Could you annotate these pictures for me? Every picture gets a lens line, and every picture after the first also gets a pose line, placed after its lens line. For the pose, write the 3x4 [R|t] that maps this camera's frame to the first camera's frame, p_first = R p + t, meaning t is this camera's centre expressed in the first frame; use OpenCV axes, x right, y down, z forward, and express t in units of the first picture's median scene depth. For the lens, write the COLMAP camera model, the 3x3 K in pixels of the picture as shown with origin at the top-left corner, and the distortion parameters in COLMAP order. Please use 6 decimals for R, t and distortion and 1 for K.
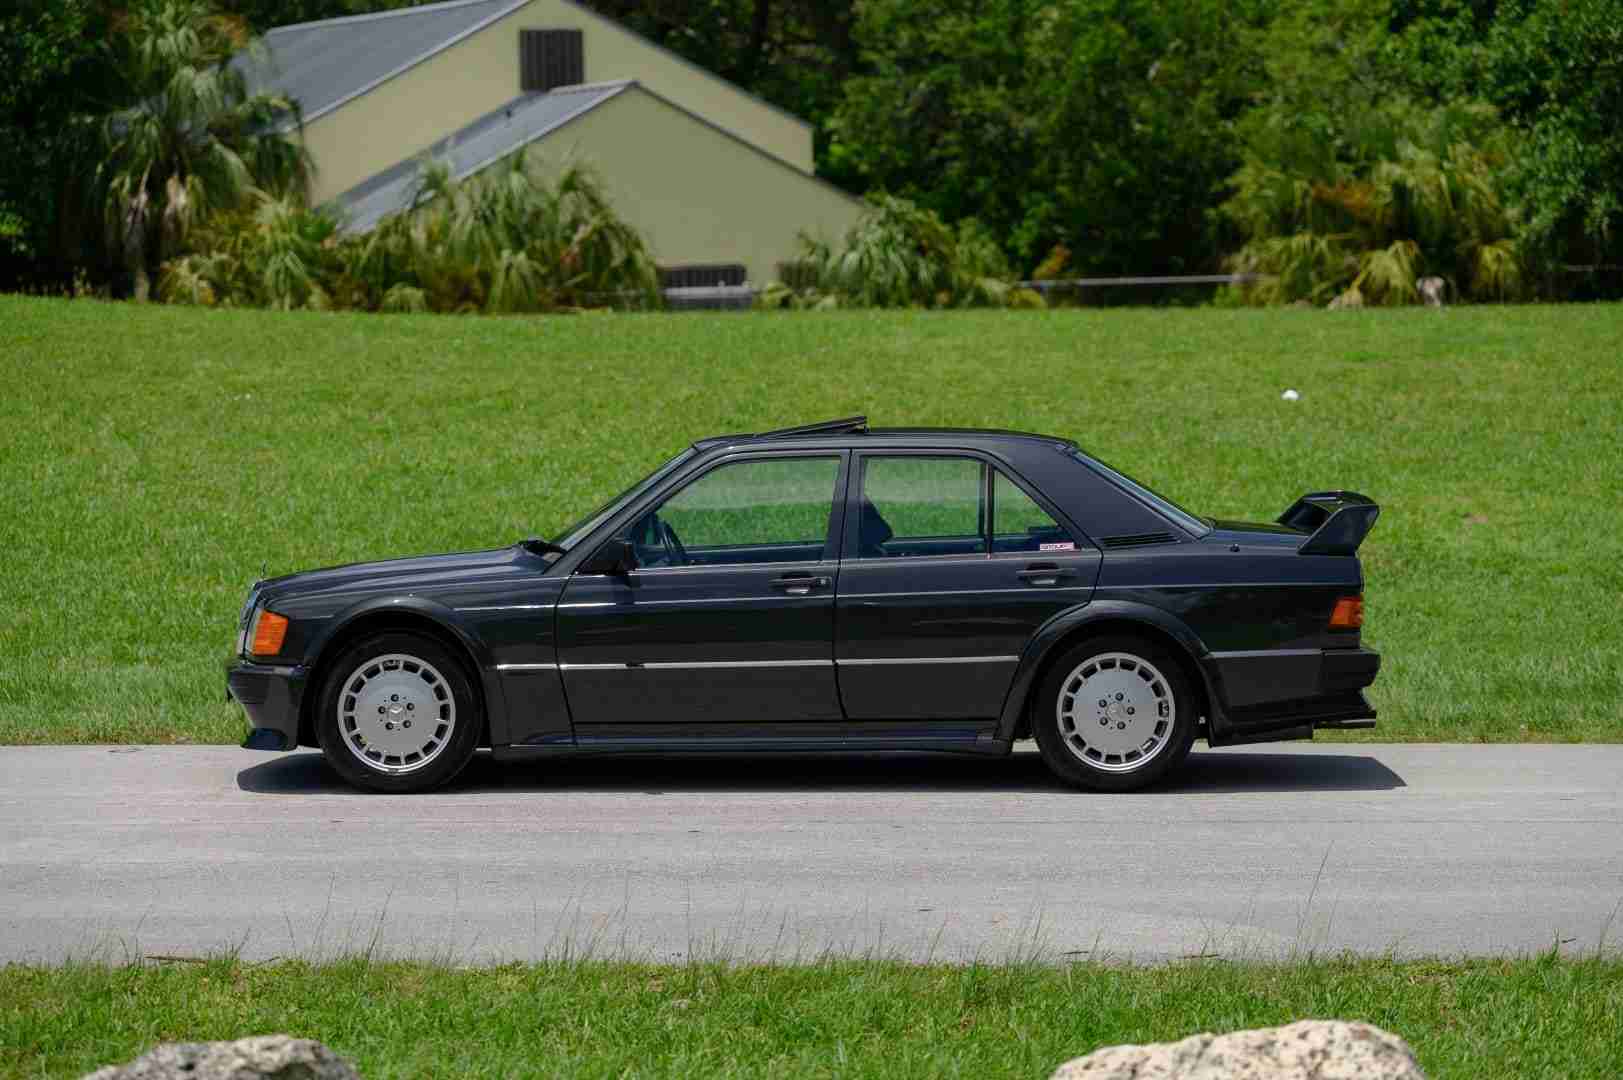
lens RADIAL K [[4254.5, 0, 810.4], [0, 4254.5, 542.3], [0, 0, 1]] dist [-0.052368, 0.000000]
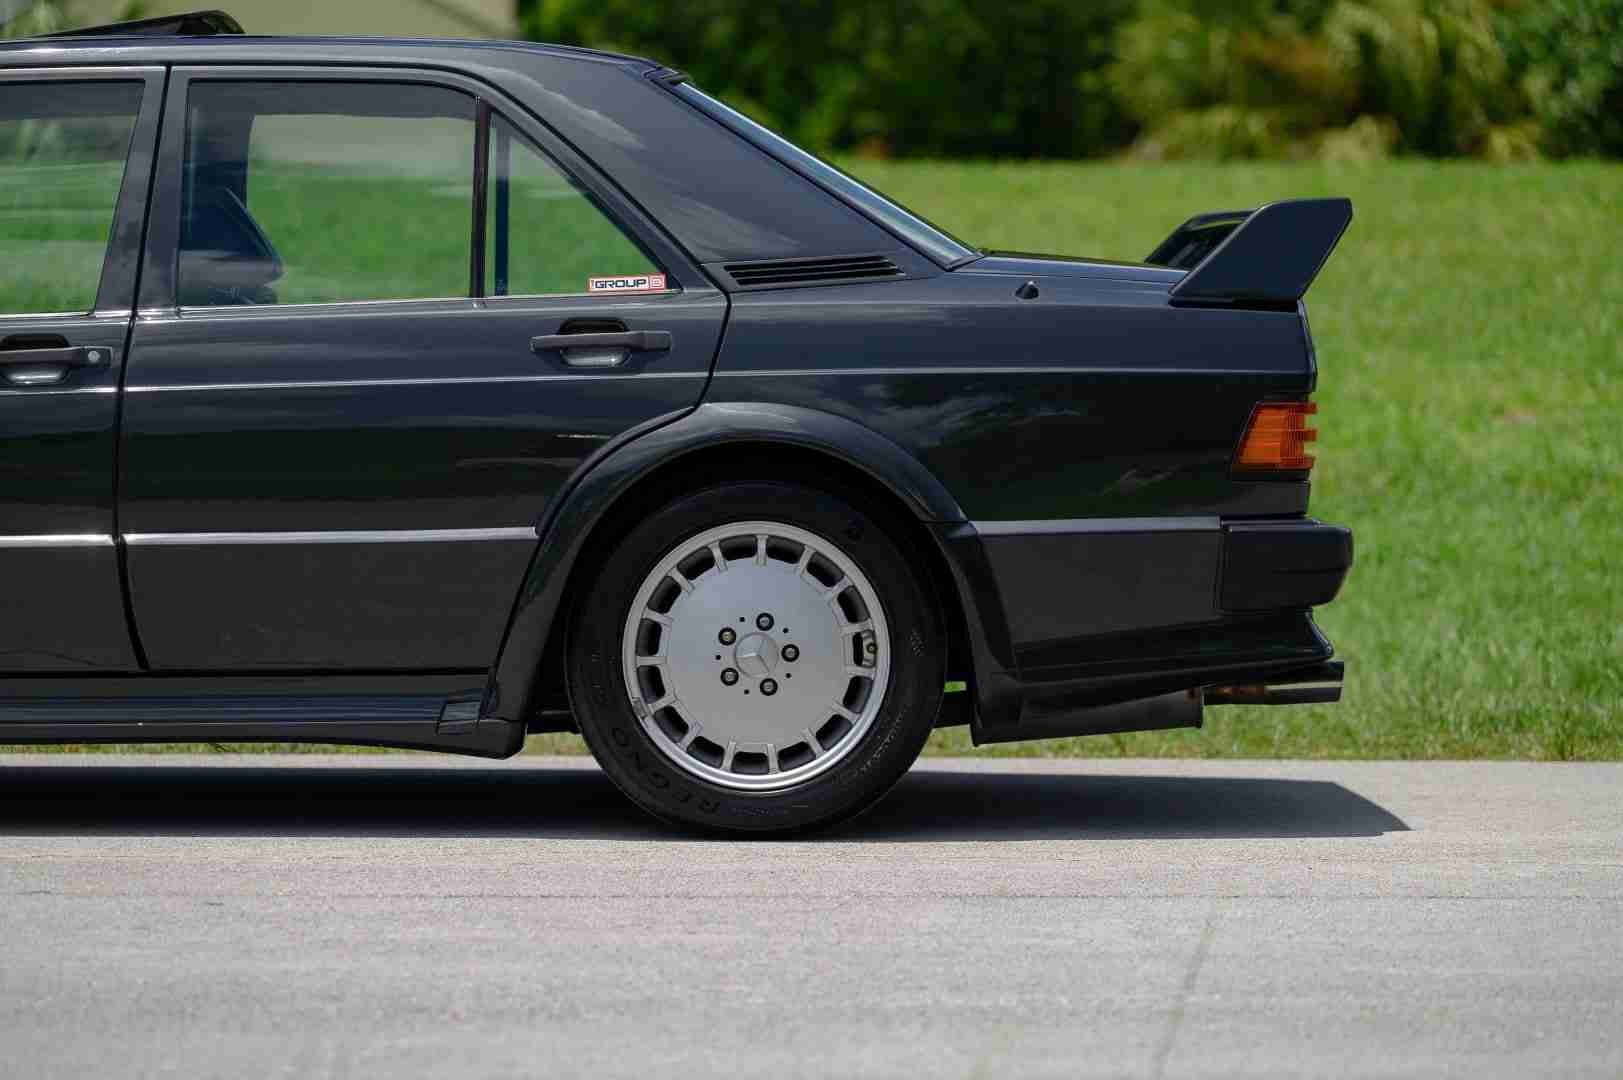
lens RADIAL K [[6114.9, 0, 811.5], [0, 6114.9, 538.3], [0, 0, 1]] dist [-0.053257, 0.000000]
pose [[0.998861, 0.005486, 0.047401, 0.047103], [-0.005052, 0.999944, -0.009285, 0.033381], [-0.047450, 0.009035, 0.998833, 0.363218]]
